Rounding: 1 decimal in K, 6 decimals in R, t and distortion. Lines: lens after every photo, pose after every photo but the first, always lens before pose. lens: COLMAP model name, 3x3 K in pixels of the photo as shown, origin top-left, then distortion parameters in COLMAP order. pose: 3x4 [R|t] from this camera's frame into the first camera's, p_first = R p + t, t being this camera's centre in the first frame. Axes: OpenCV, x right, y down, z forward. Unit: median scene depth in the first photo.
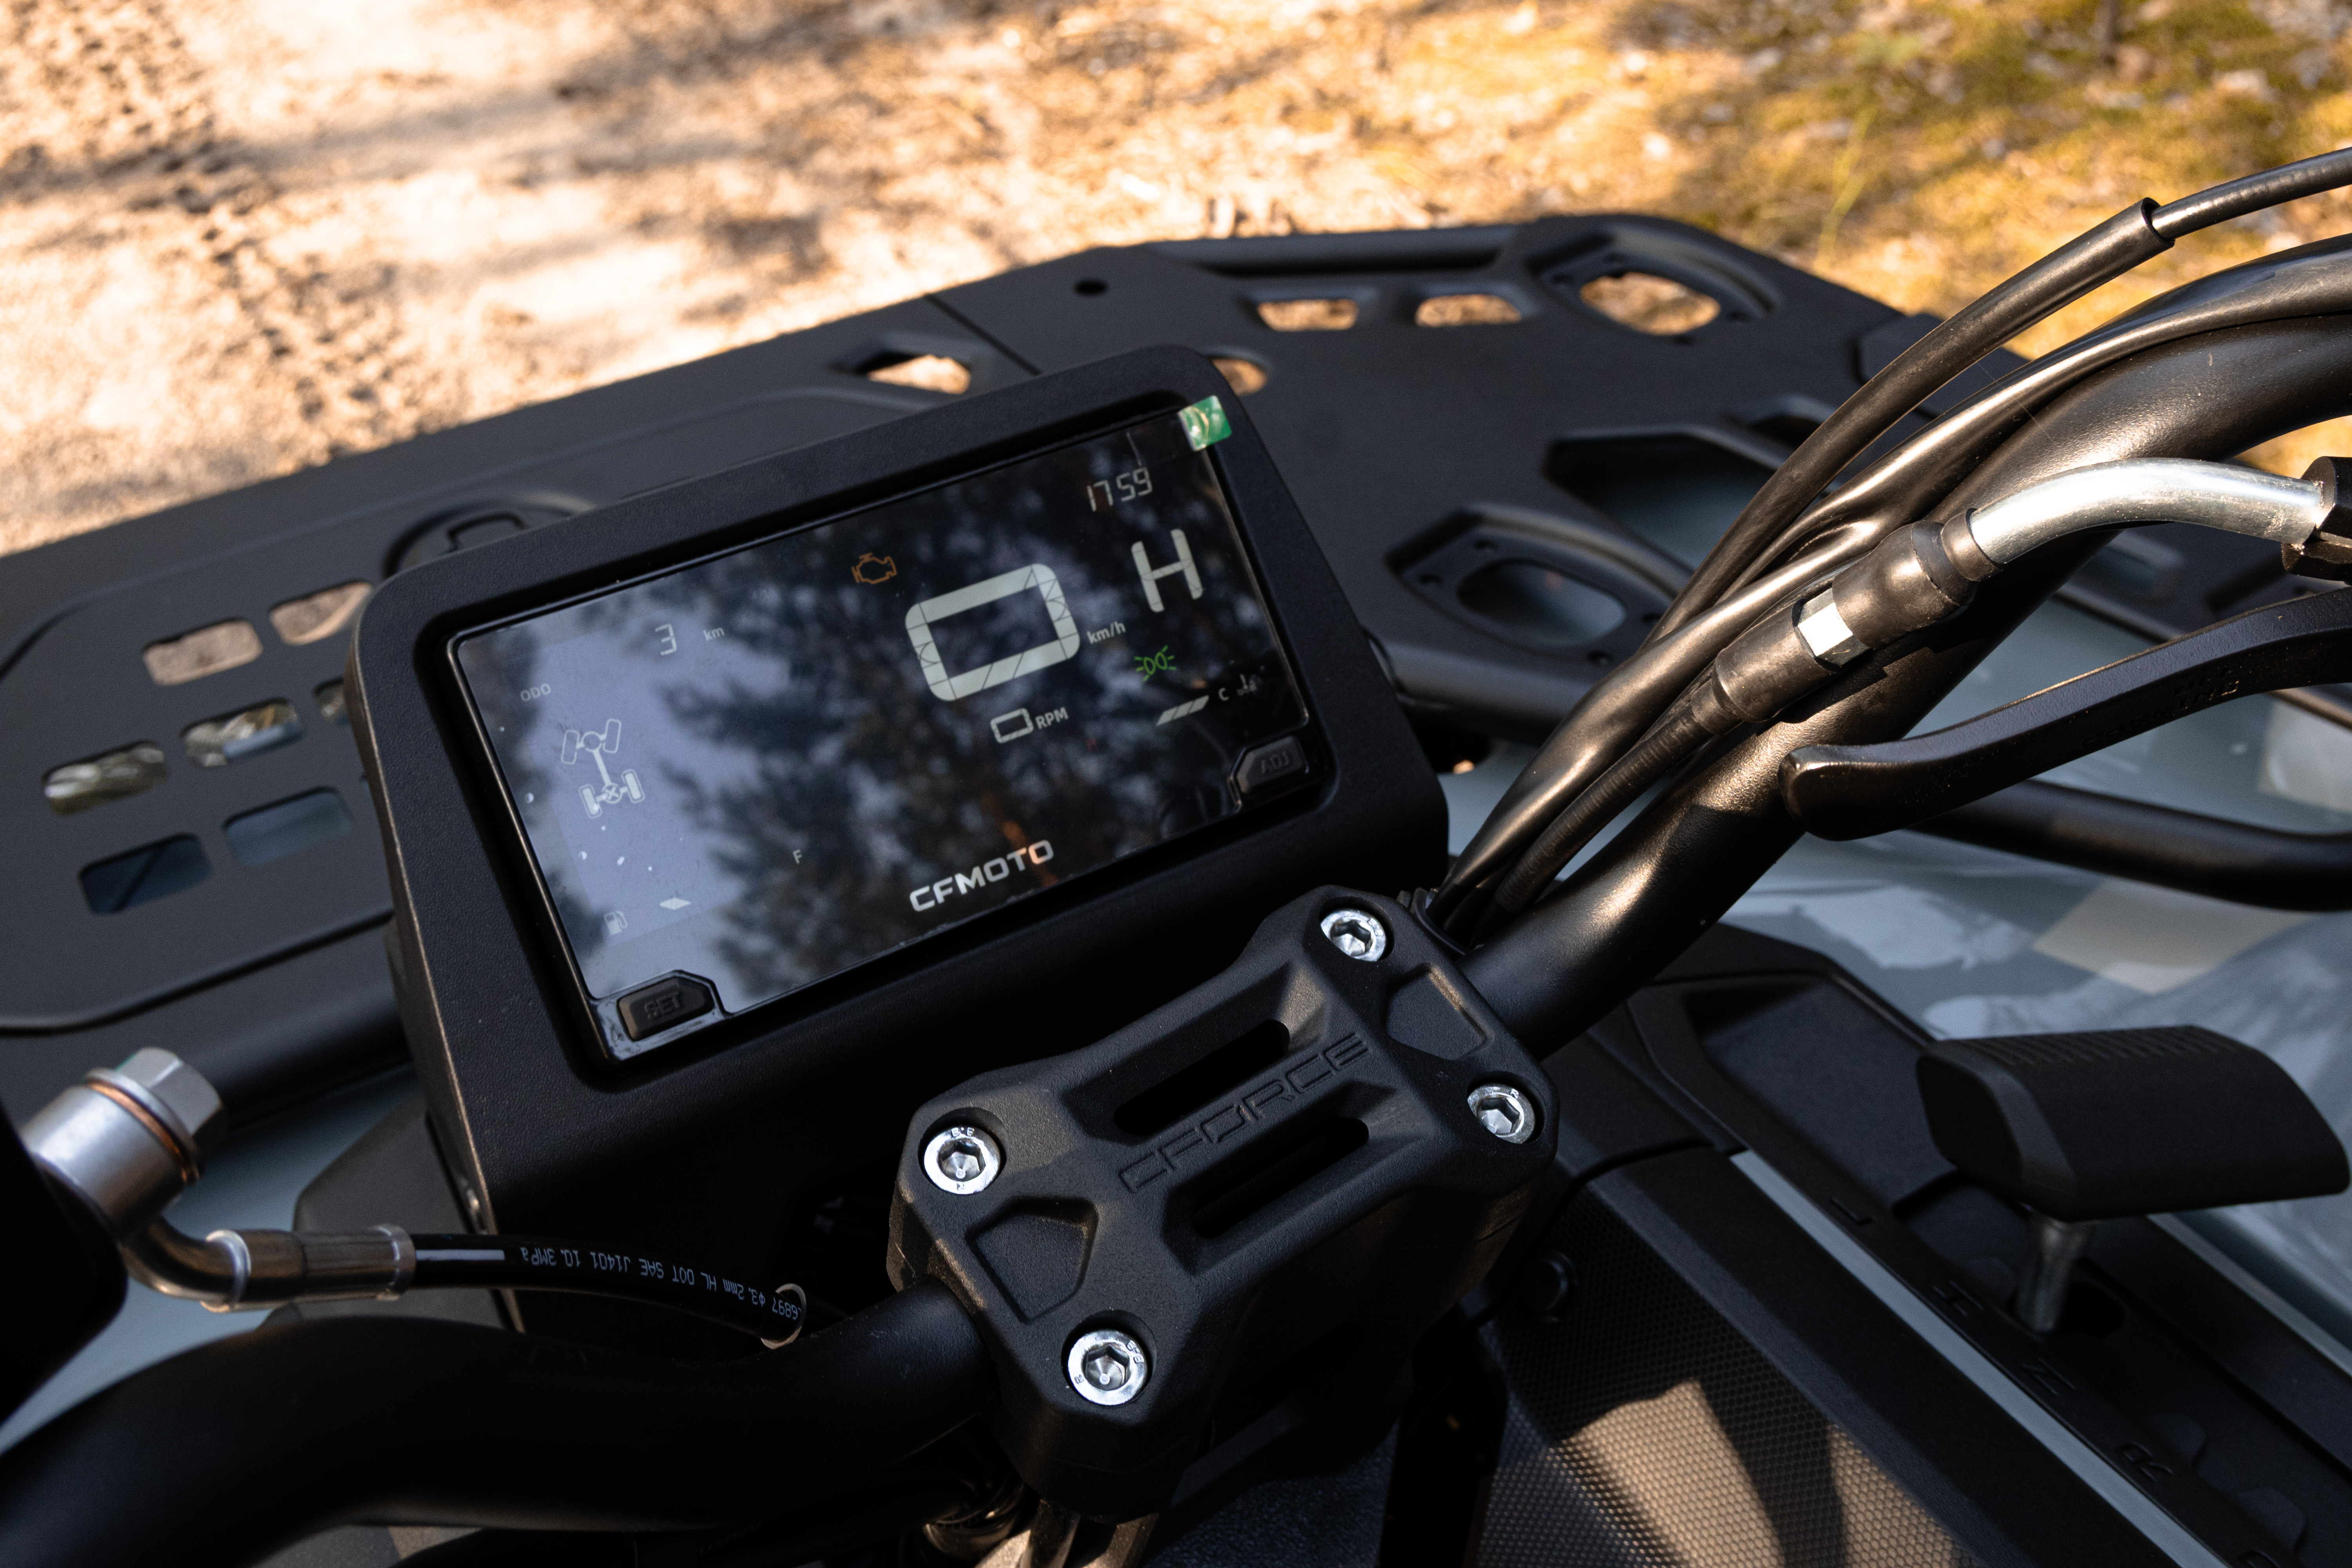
lens RADIAL K [[2370.0, 0, 1175.9], [0, 2370.0, 783.9], [0, 0, 1]] dist [0.013534, 0.000000]
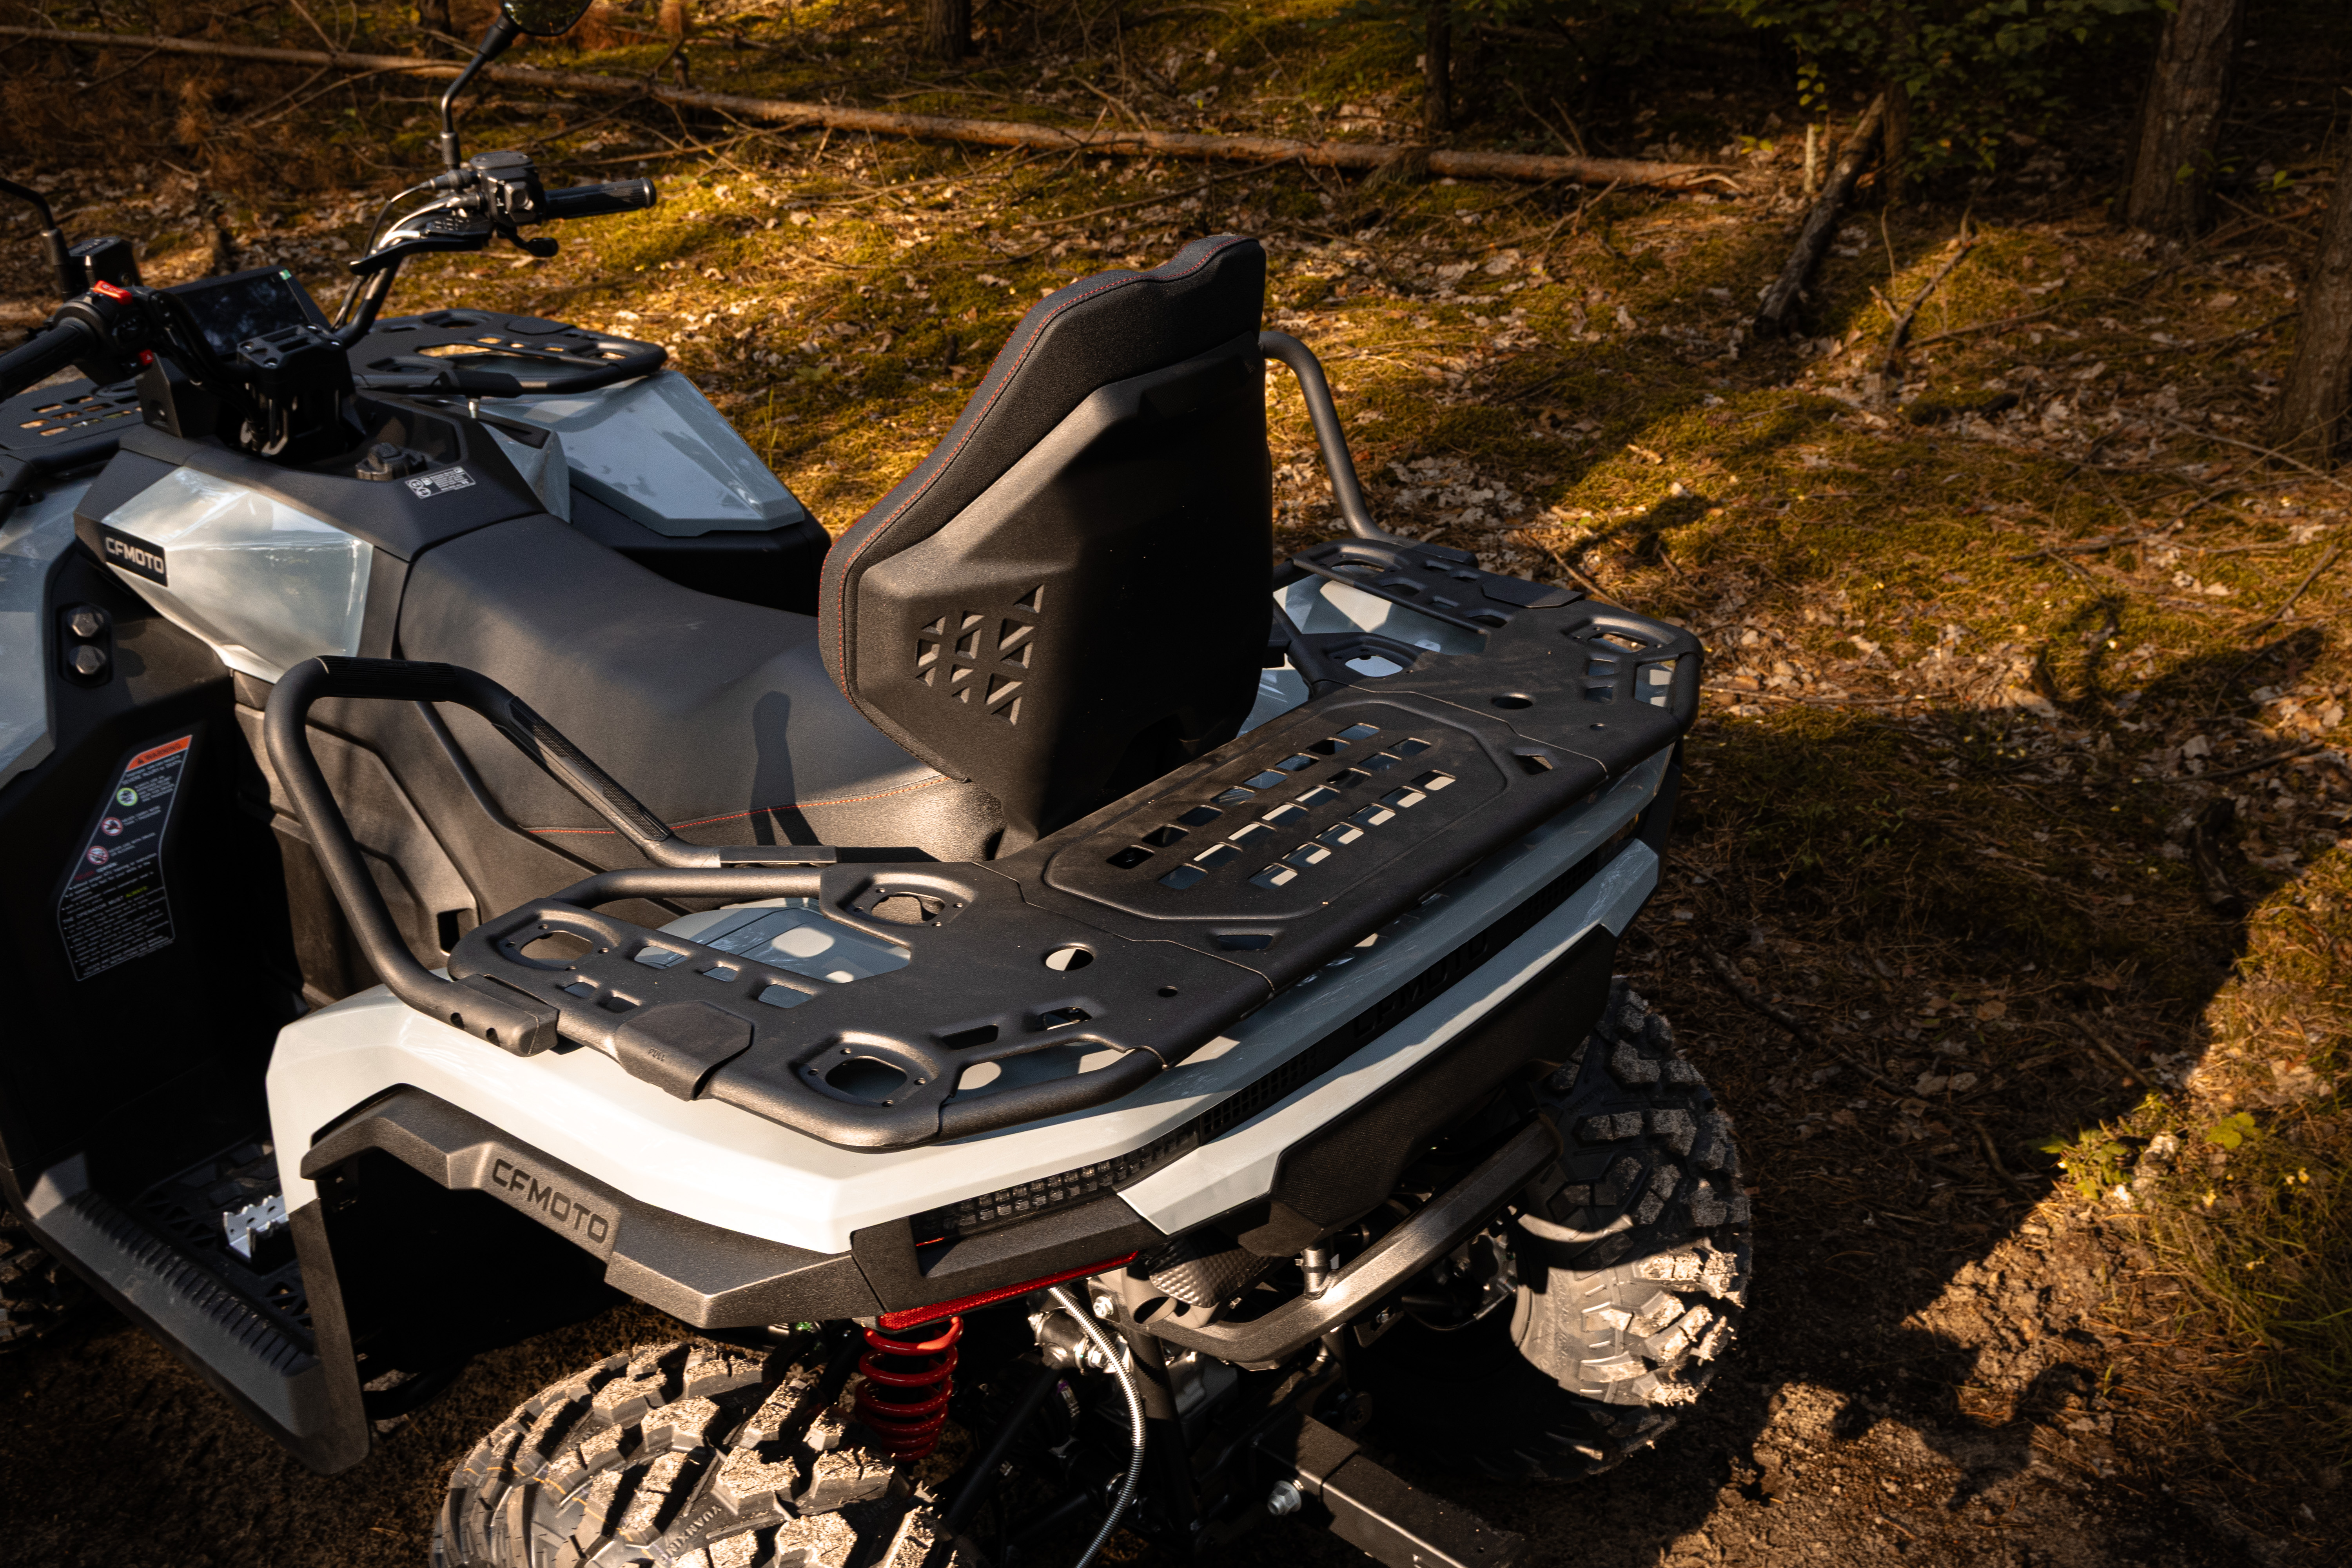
lens RADIAL K [[2370.0, 0, 1183.0], [0, 2370.0, 786.0], [0, 0, 1]] dist [0.013534, 0.000000]
pose [[0.956197, -0.139208, 0.257504, 0.066351], [0.189477, 0.964874, -0.181977, 0.379417], [-0.223127, 0.222797, 0.948987, -0.707829]]
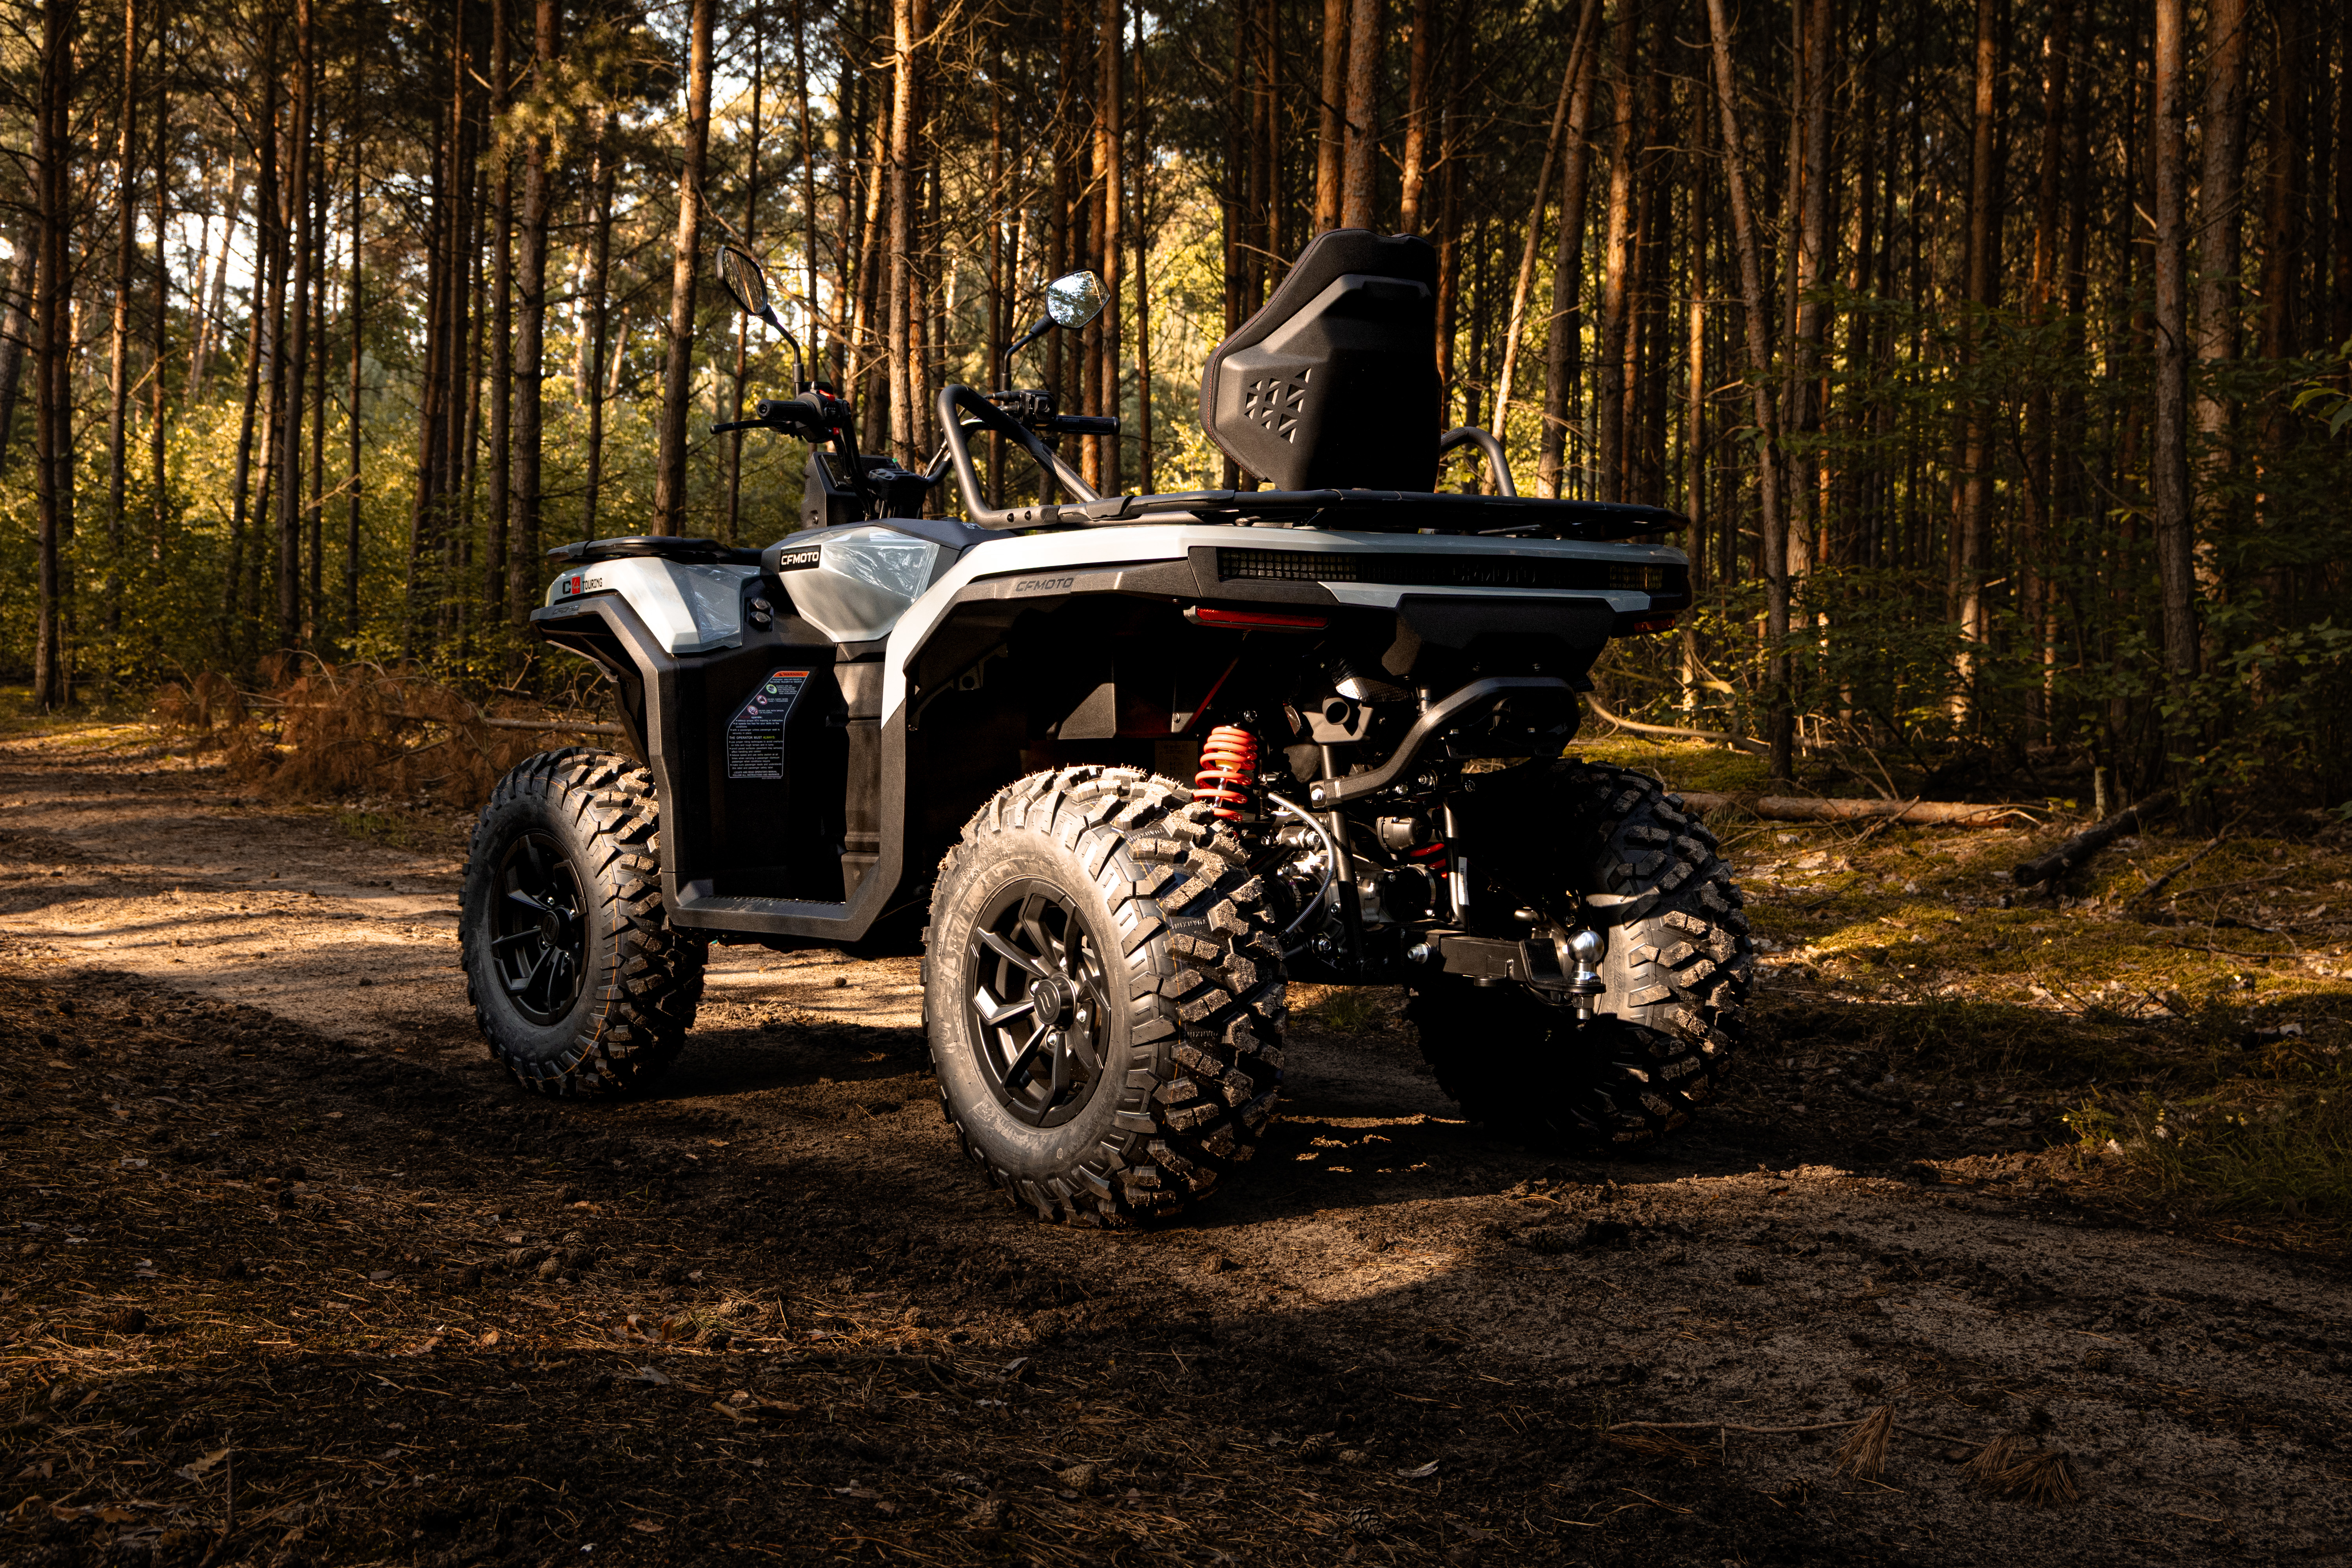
lens RADIAL K [[2983.2, 0, 1174.1], [0, 2983.2, 775.5], [0, 0, 1]] dist [-0.014144, 0.000000]
pose [[0.991665, 0.018065, 0.127569, -0.364276], [0.061652, 0.802875, -0.592951, 3.279974], [-0.113134, 0.595873, 0.795070, -2.383413]]
